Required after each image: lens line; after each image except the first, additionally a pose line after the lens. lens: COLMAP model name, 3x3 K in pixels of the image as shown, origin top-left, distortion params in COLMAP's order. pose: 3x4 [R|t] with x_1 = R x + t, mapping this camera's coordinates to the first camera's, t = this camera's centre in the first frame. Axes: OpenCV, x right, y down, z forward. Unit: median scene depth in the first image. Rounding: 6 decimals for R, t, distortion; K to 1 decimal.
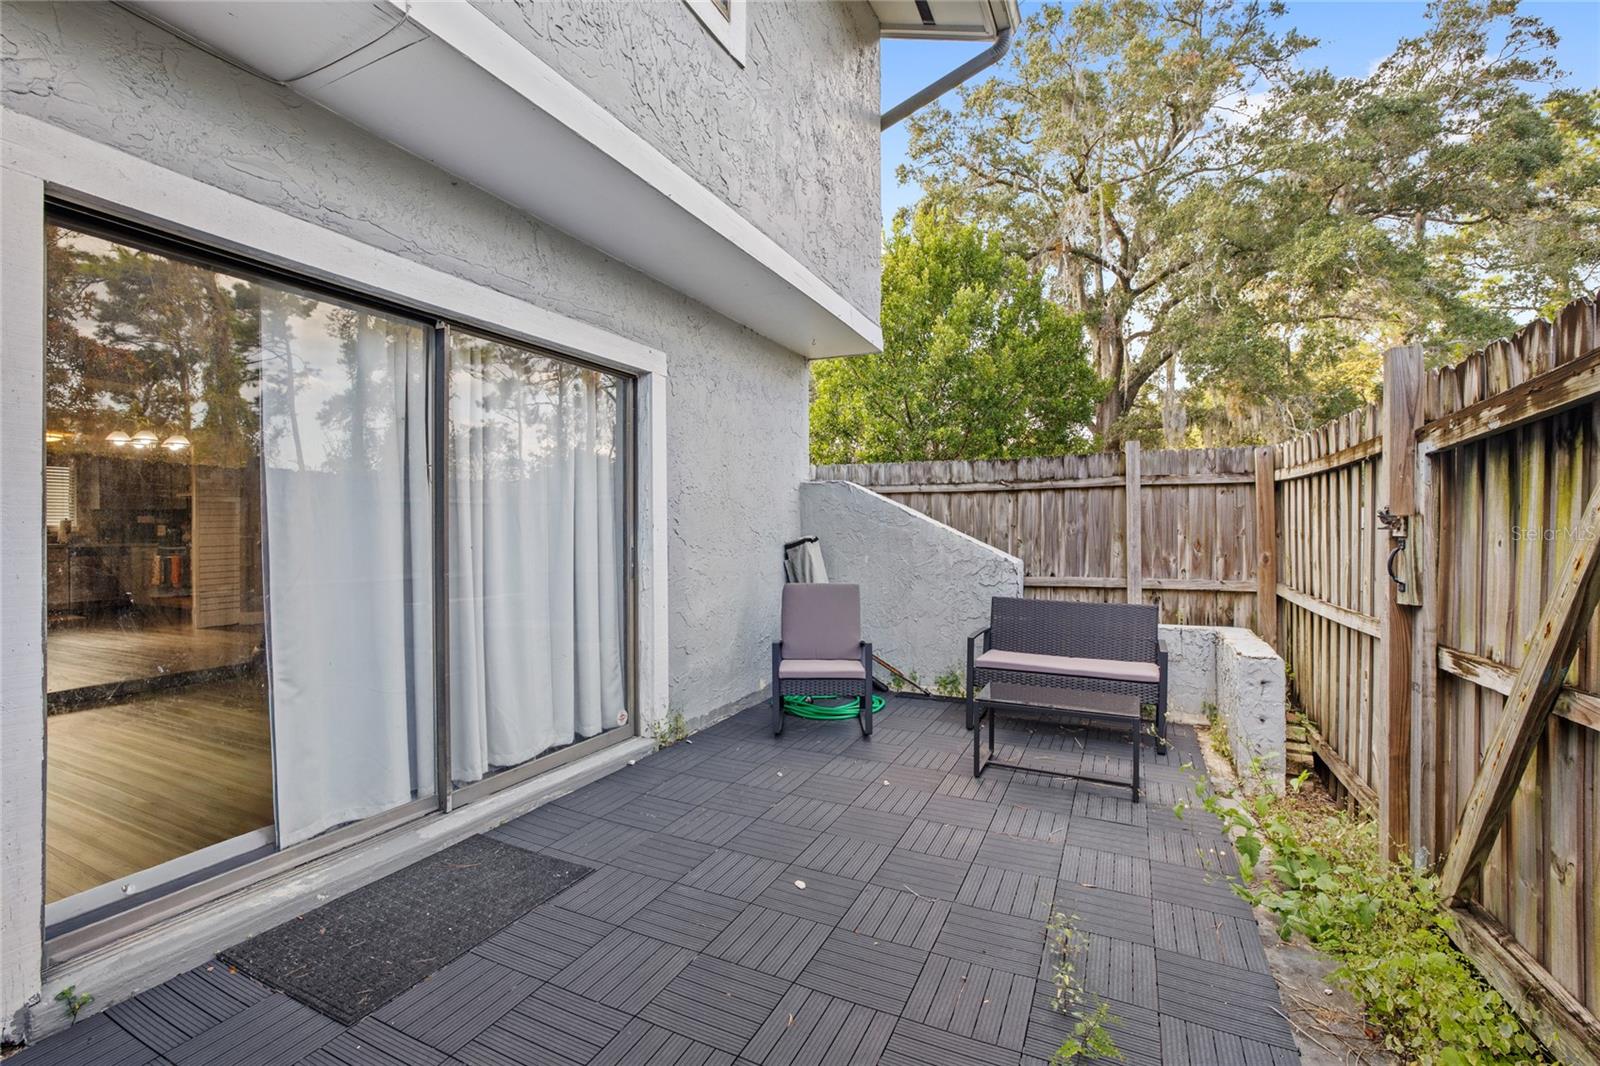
lens RADIAL K [[711.9, 0, 797.4], [0, 711.9, 533.2], [0, 0, 1]] dist [-0.013256, 0.002741]
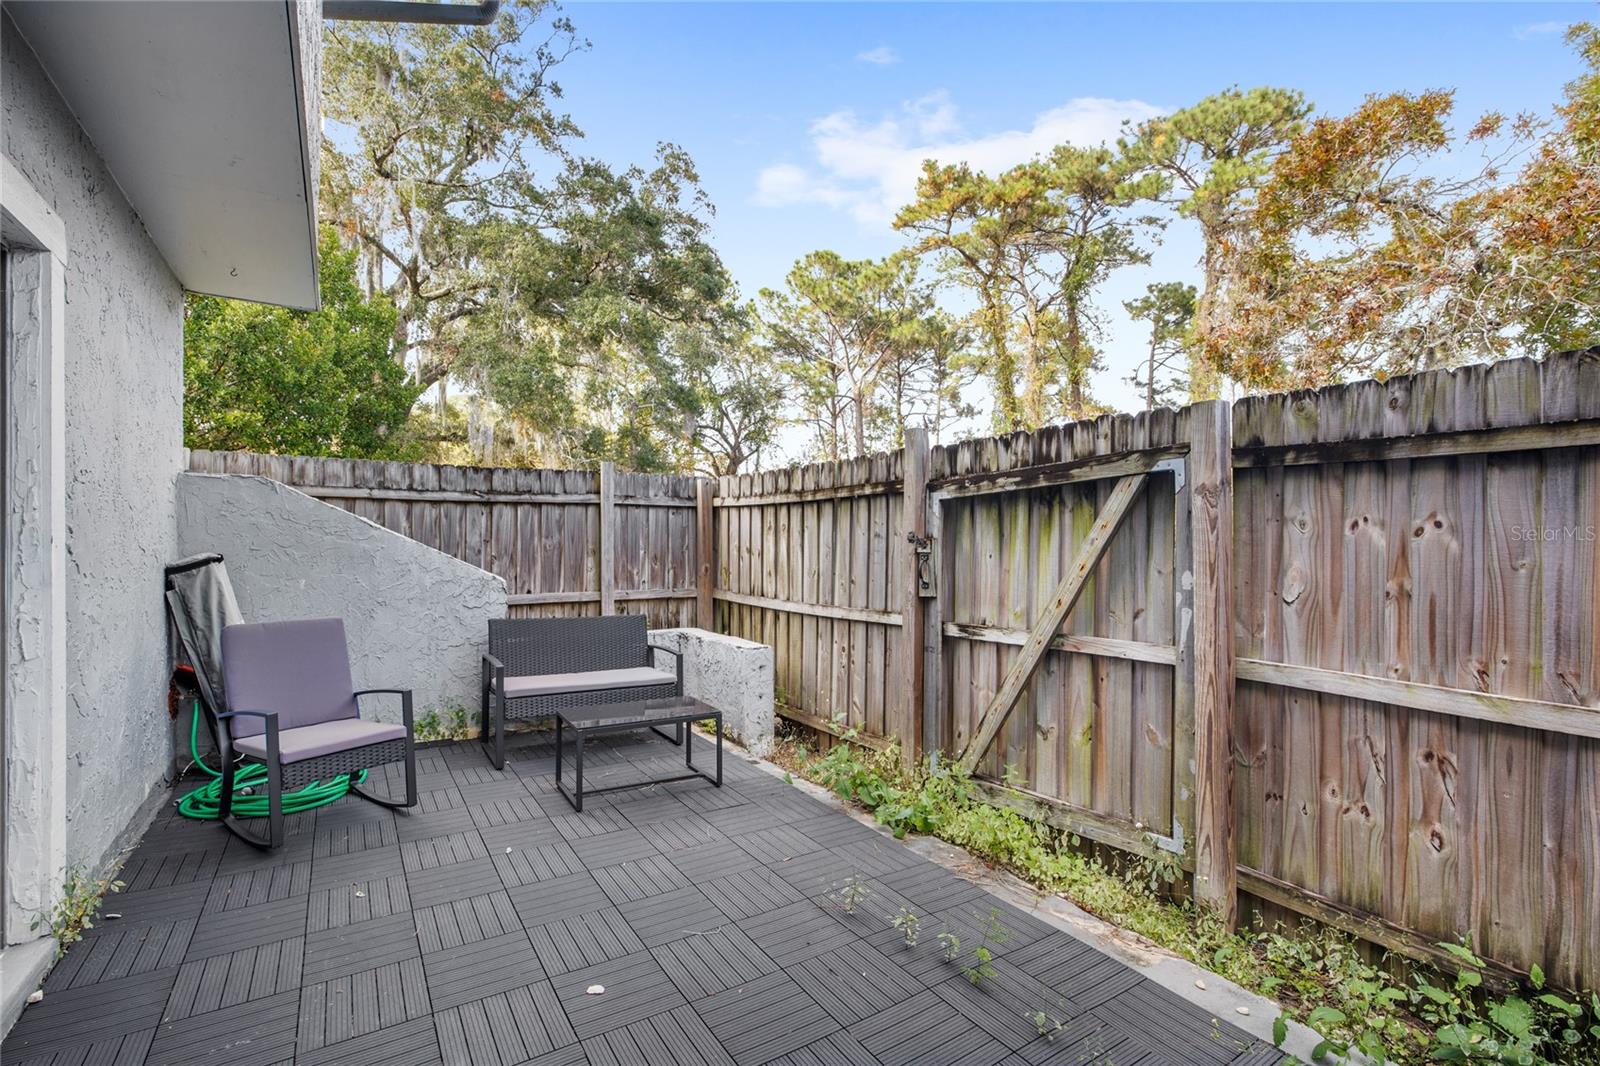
lens RADIAL K [[711.9, 0, 796.4], [0, 711.9, 542.7], [0, 0, 1]] dist [-0.013256, 0.002741]
pose [[0.536958, 0.004256, 0.843598, -0.269375], [-0.000704, 0.999989, -0.004597, -0.004247], [-0.843609, 0.001874, 0.536955, 0.182127]]
